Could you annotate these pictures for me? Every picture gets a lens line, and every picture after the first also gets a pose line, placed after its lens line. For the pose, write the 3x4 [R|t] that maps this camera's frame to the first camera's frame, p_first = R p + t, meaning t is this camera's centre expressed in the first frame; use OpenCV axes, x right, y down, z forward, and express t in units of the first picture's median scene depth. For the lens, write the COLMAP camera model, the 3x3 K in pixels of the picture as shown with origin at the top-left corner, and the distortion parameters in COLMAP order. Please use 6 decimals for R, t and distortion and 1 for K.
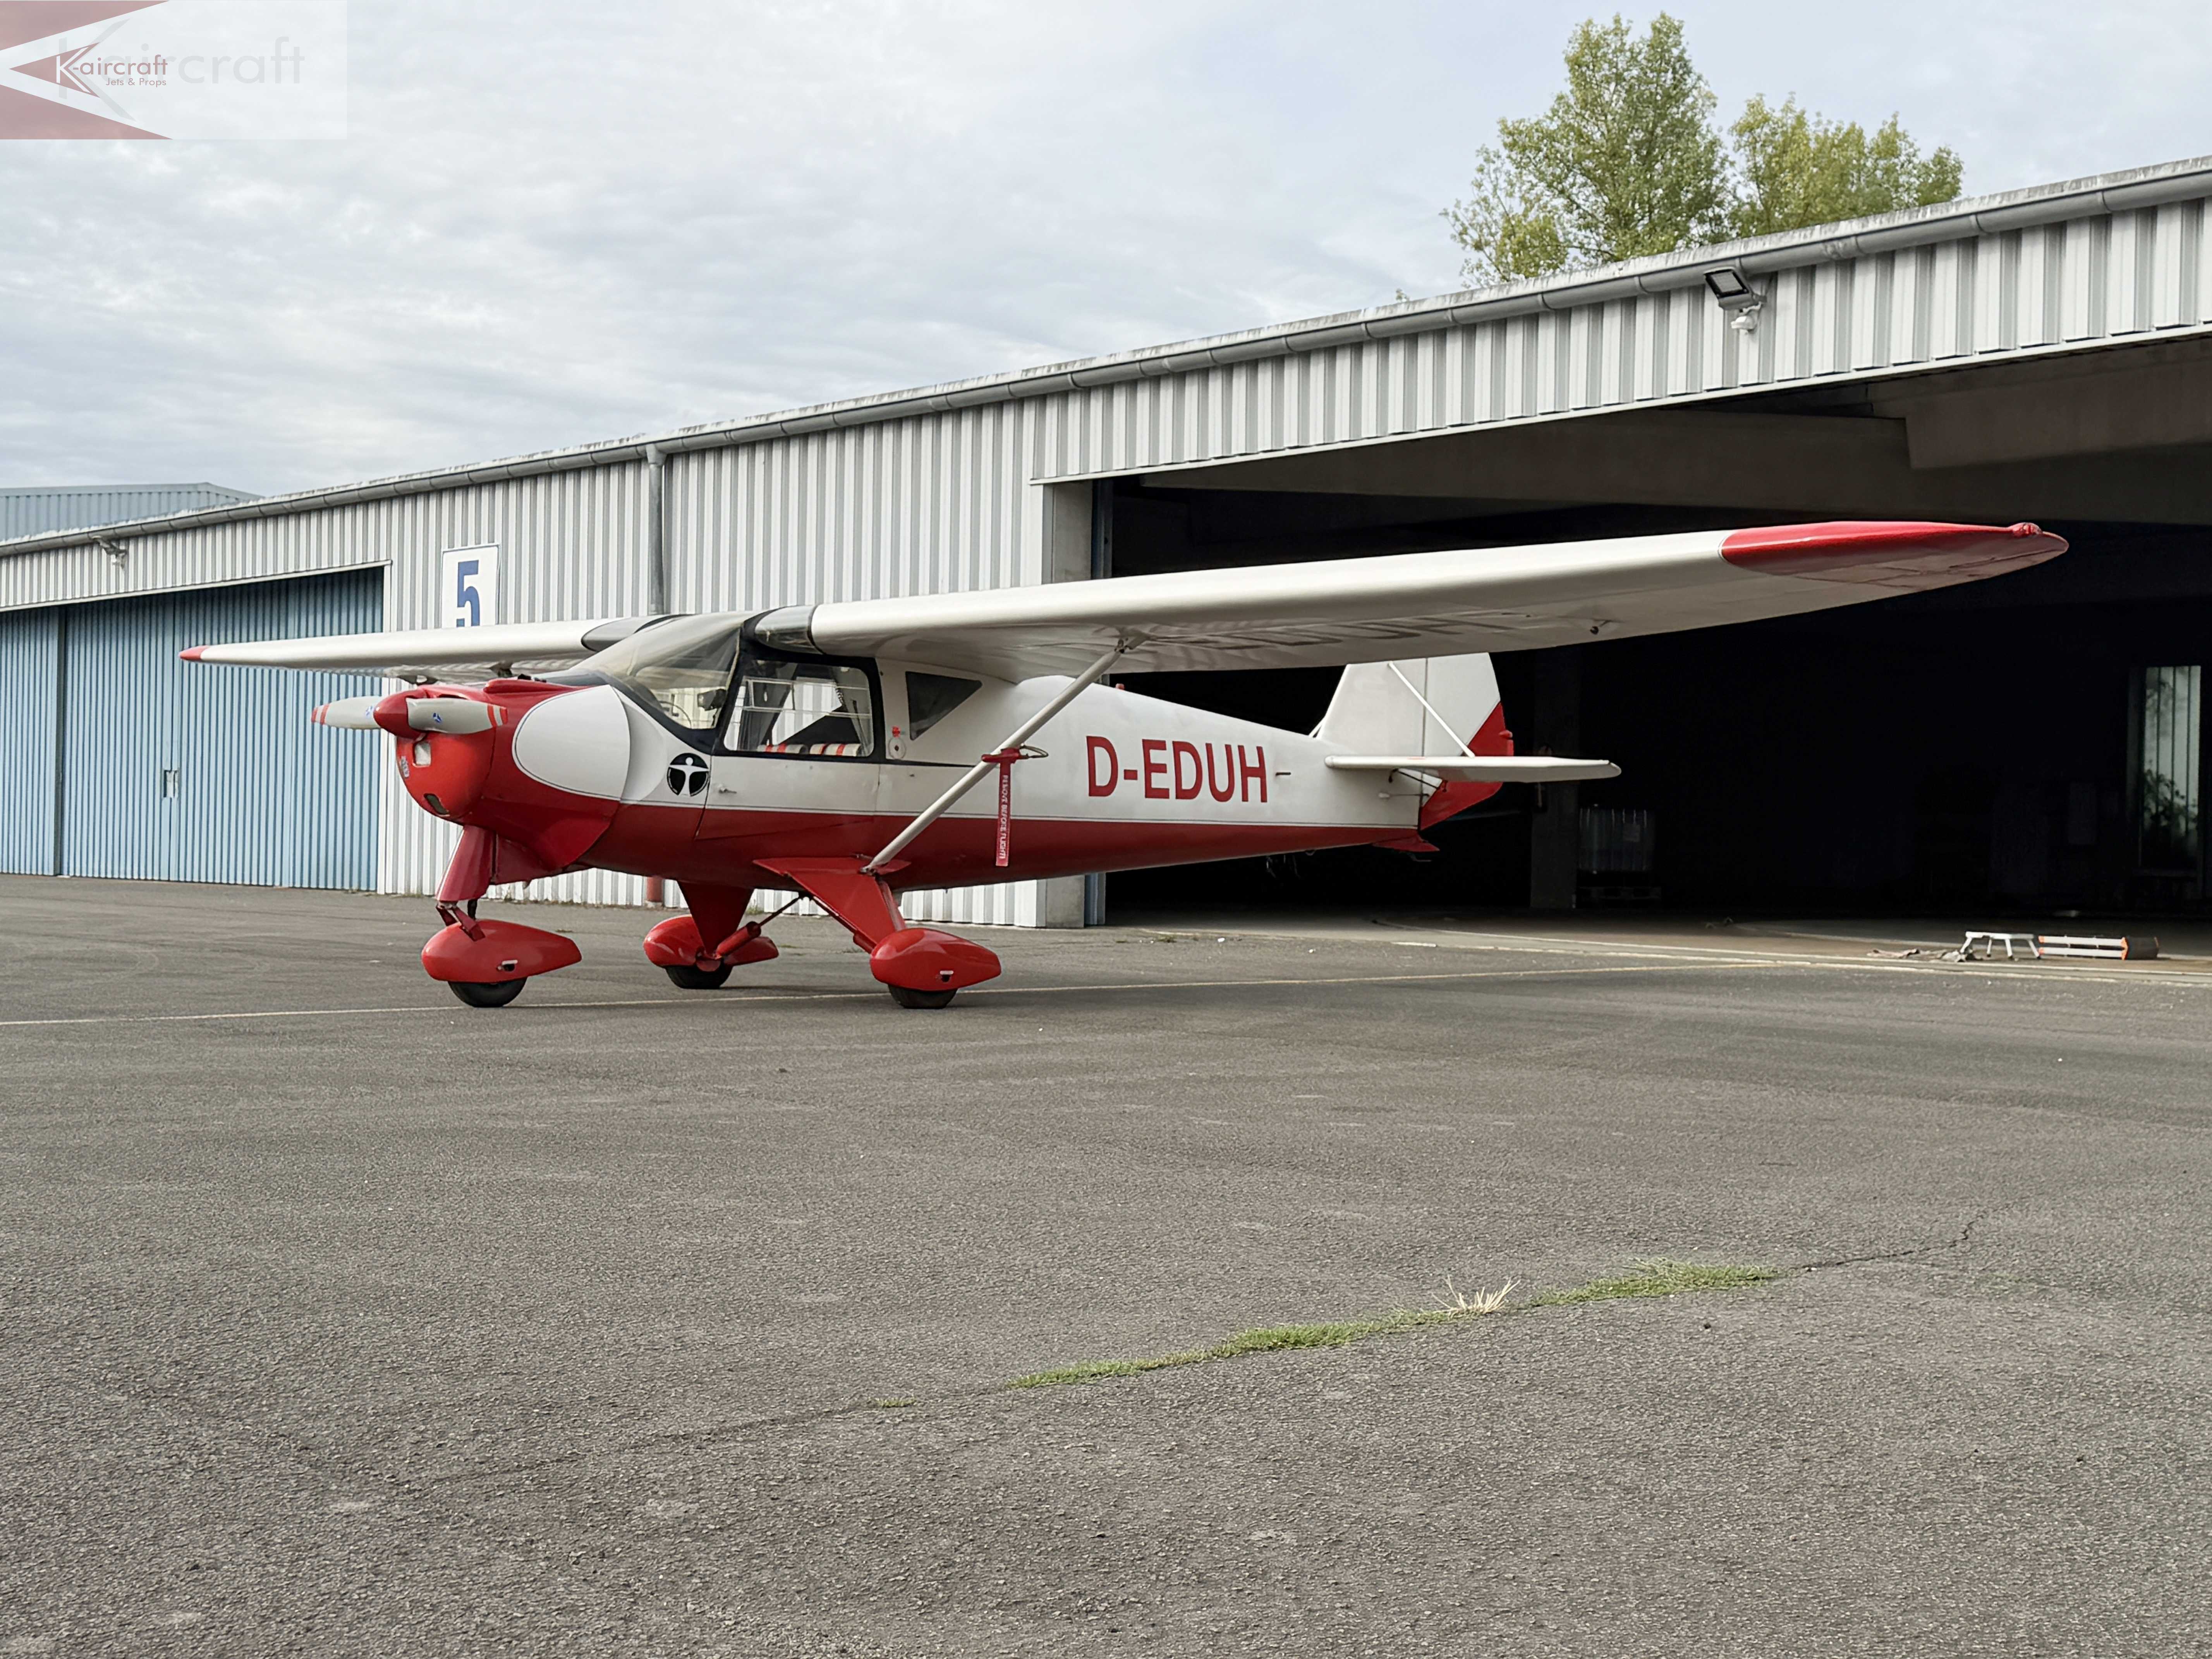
lens RADIAL K [[2939.0, 0, 1106.0], [0, 2939.0, 829.5], [0, 0, 1]] dist [0.121833, -0.036685]
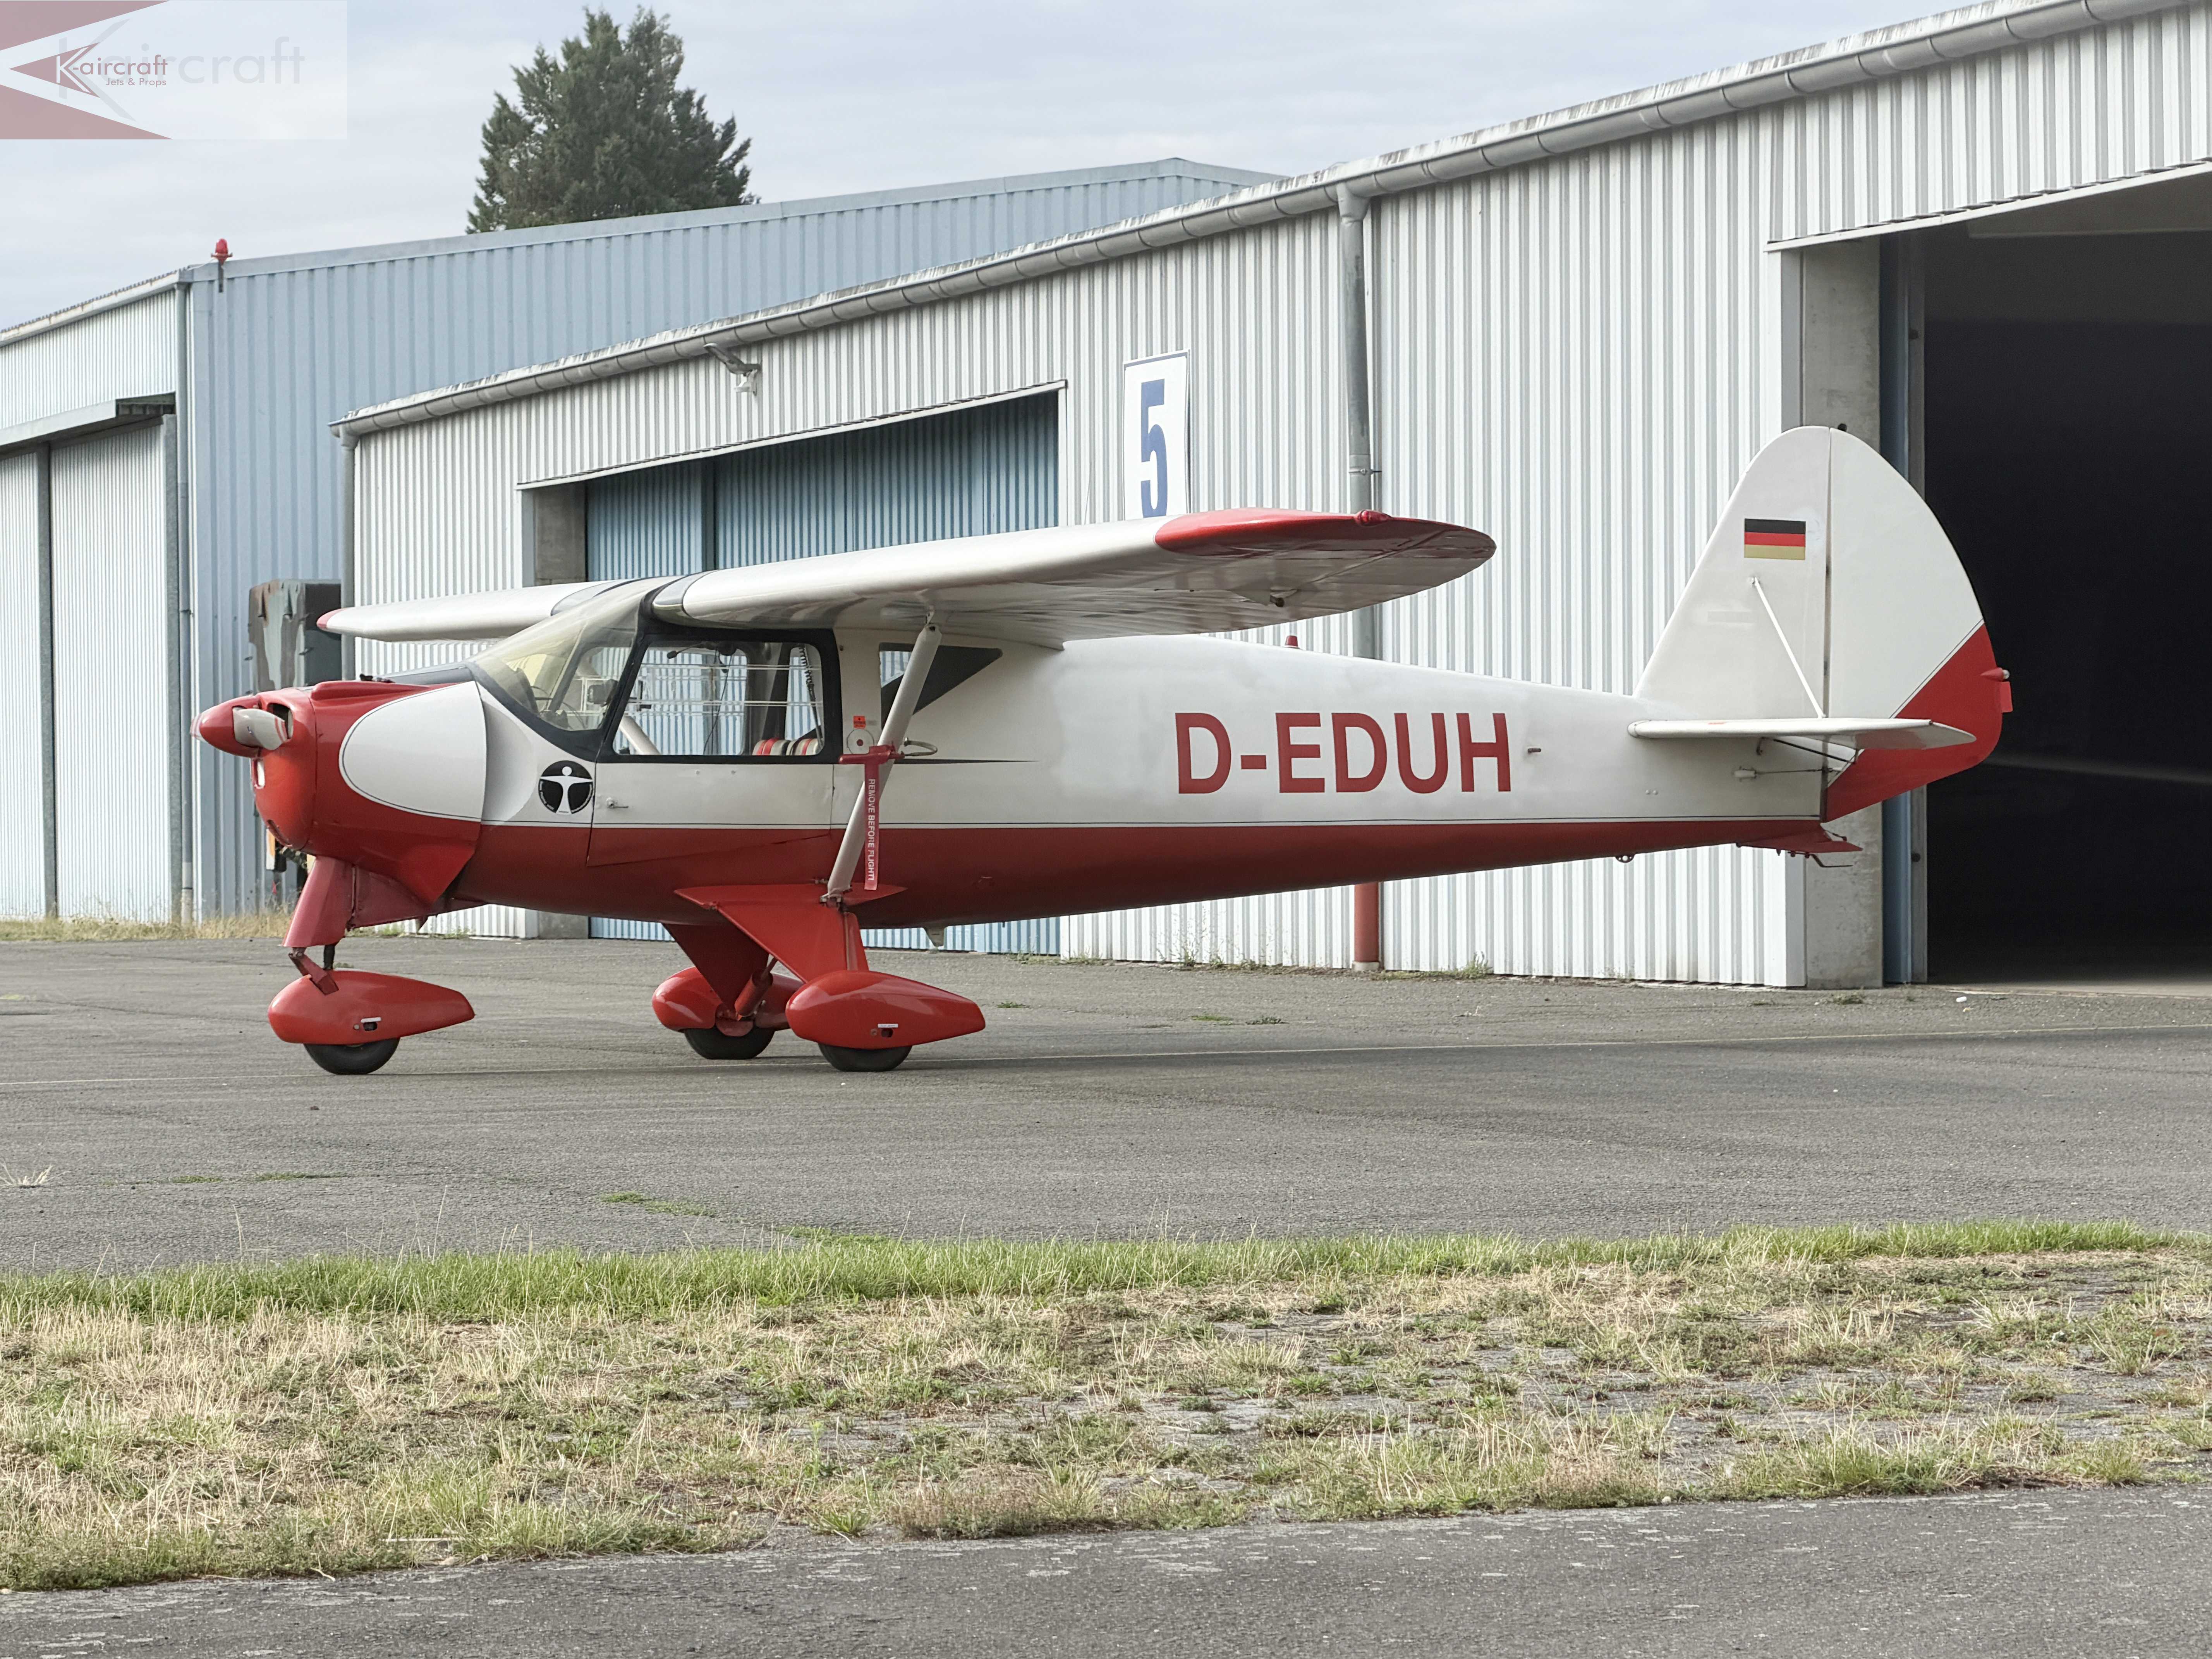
lens RADIAL K [[7406.3, 0, 1106.0], [0, 7406.3, 829.5], [0, 0, 1]] dist [0.297787, 0.891440]
pose [[0.927673, -0.026783, -0.372431, 0.676368], [0.027443, 0.999617, -0.003530, 0.003947], [0.372383, -0.006946, 0.928053, -0.756249]]
